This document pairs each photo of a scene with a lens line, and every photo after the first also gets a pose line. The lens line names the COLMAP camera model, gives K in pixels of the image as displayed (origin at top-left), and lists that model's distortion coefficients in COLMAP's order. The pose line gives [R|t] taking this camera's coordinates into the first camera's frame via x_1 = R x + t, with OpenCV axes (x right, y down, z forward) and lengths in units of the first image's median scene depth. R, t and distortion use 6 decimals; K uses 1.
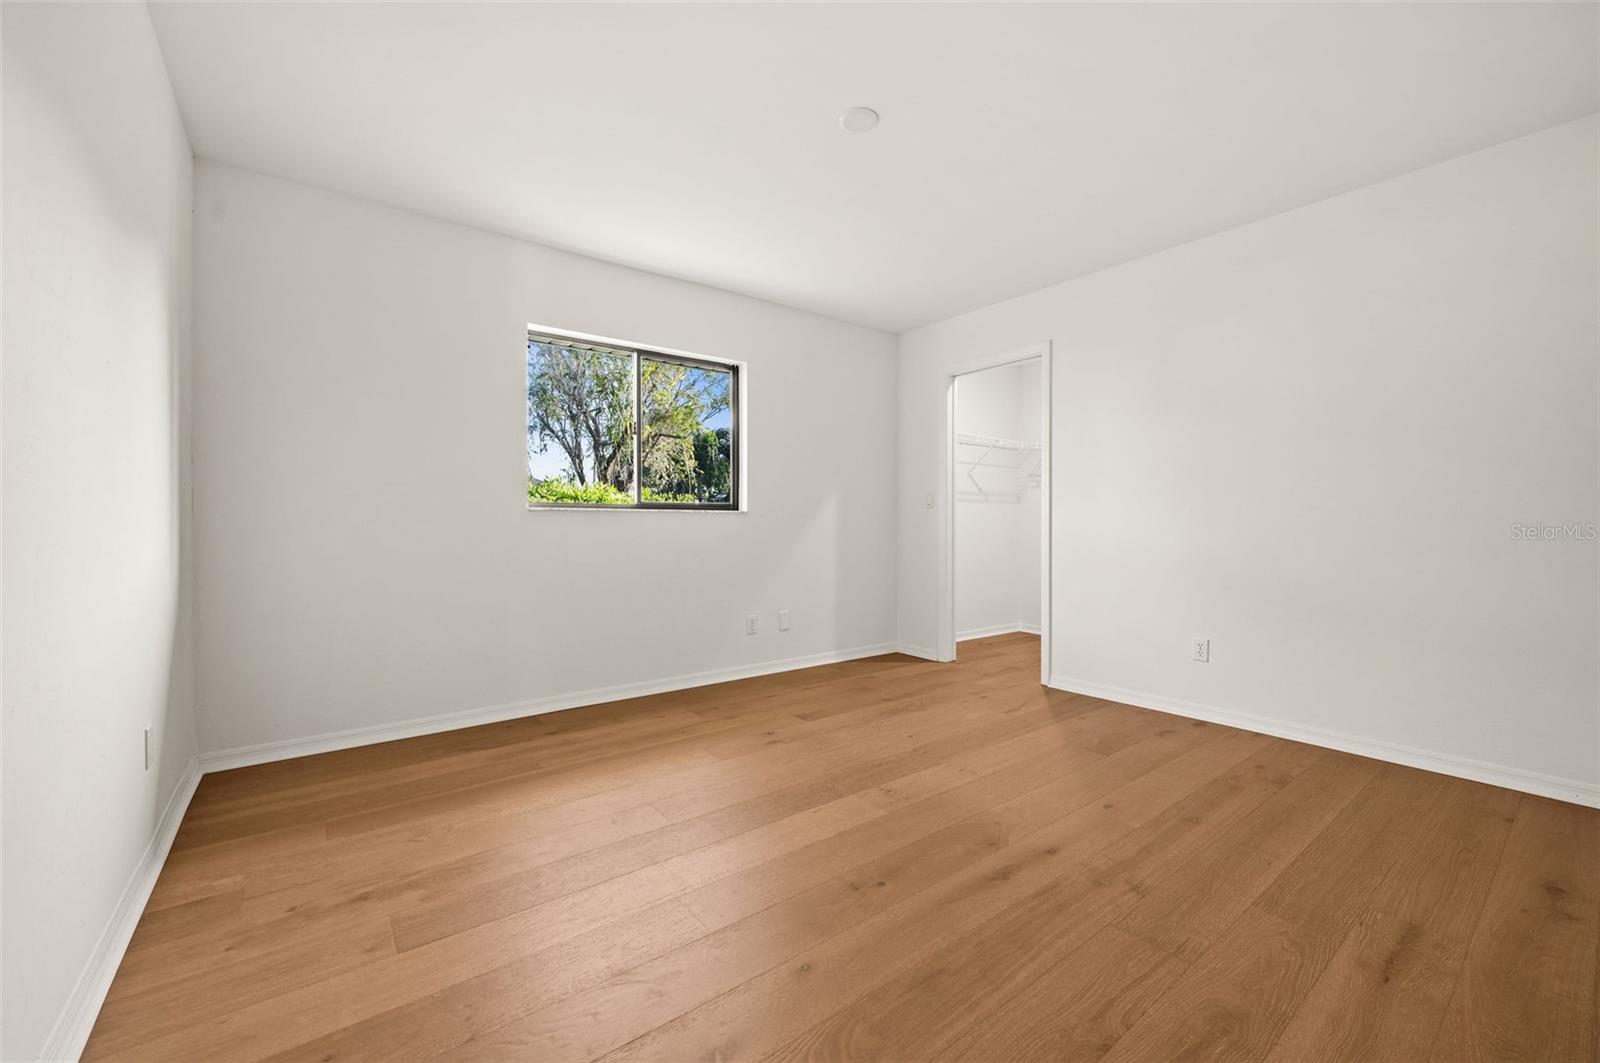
lens RADIAL K [[640.9, 0, 809.0], [0, 640.9, 525.8], [0, 0, 1]] dist [-0.001856, -0.000093]
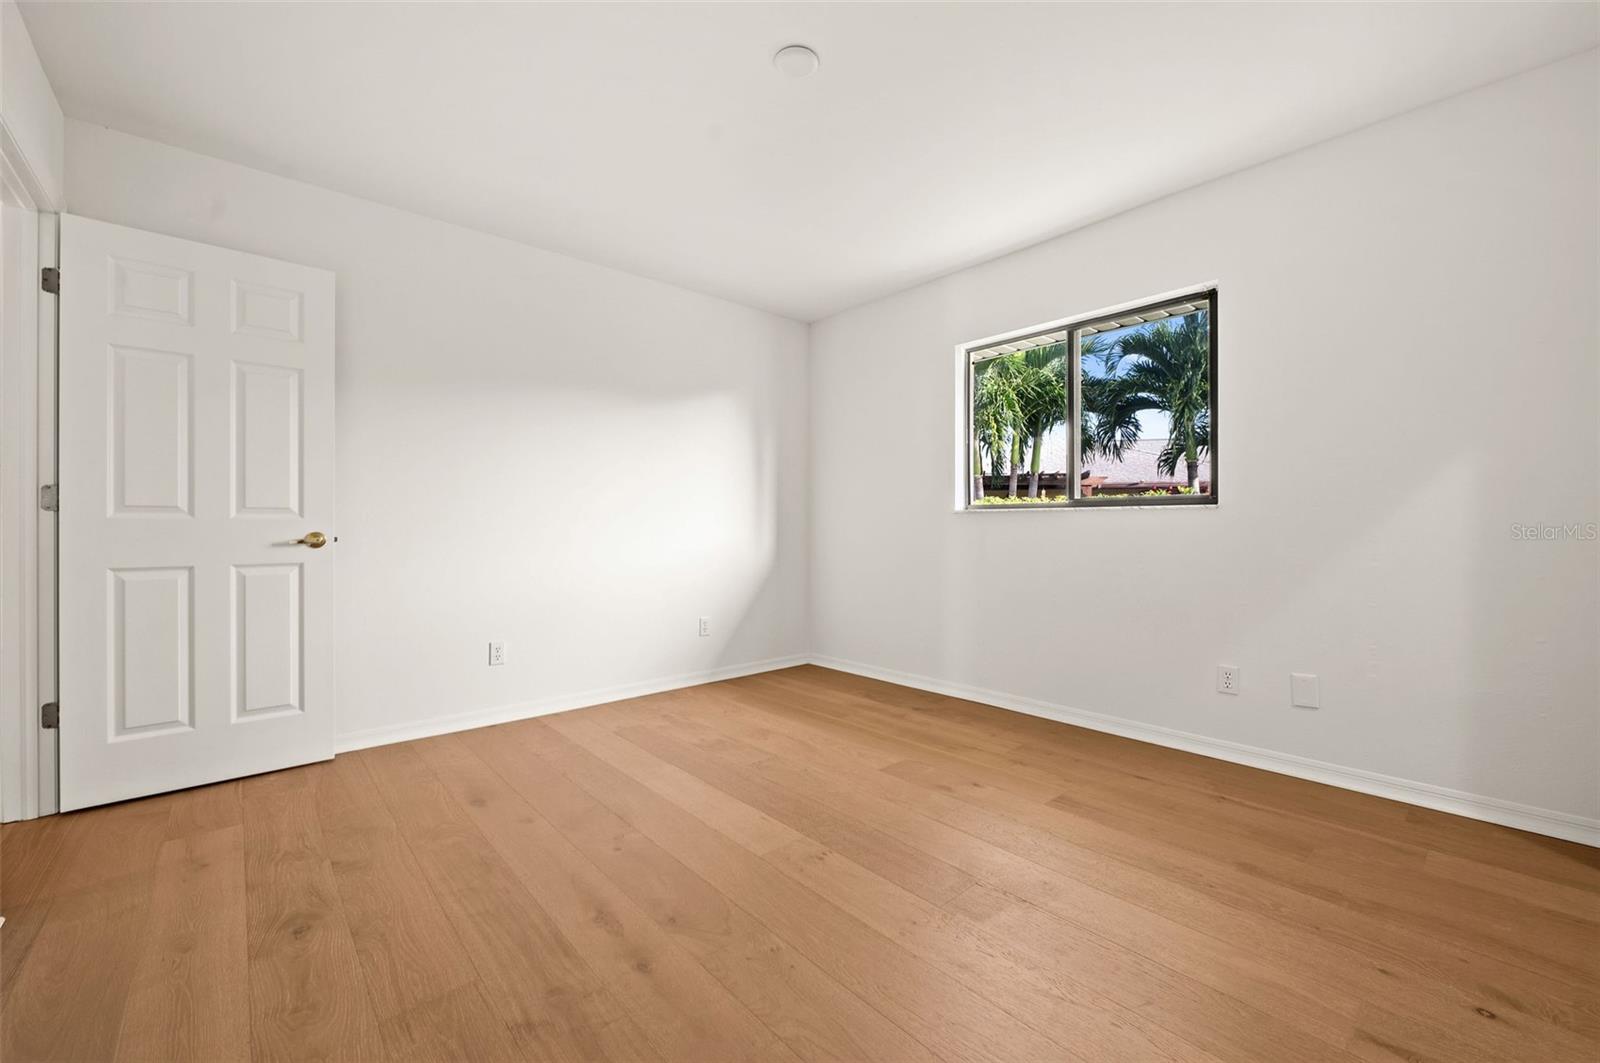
lens RADIAL K [[640.9, 0, 809.0], [0, 640.9, 525.8], [0, 0, 1]] dist [-0.001856, -0.000093]
pose [[0.065652, -0.001870, -0.997841, 0.788940], [0.000255, 0.999998, -0.001857, -0.000540], [0.997843, -0.000133, 0.065652, 0.796885]]
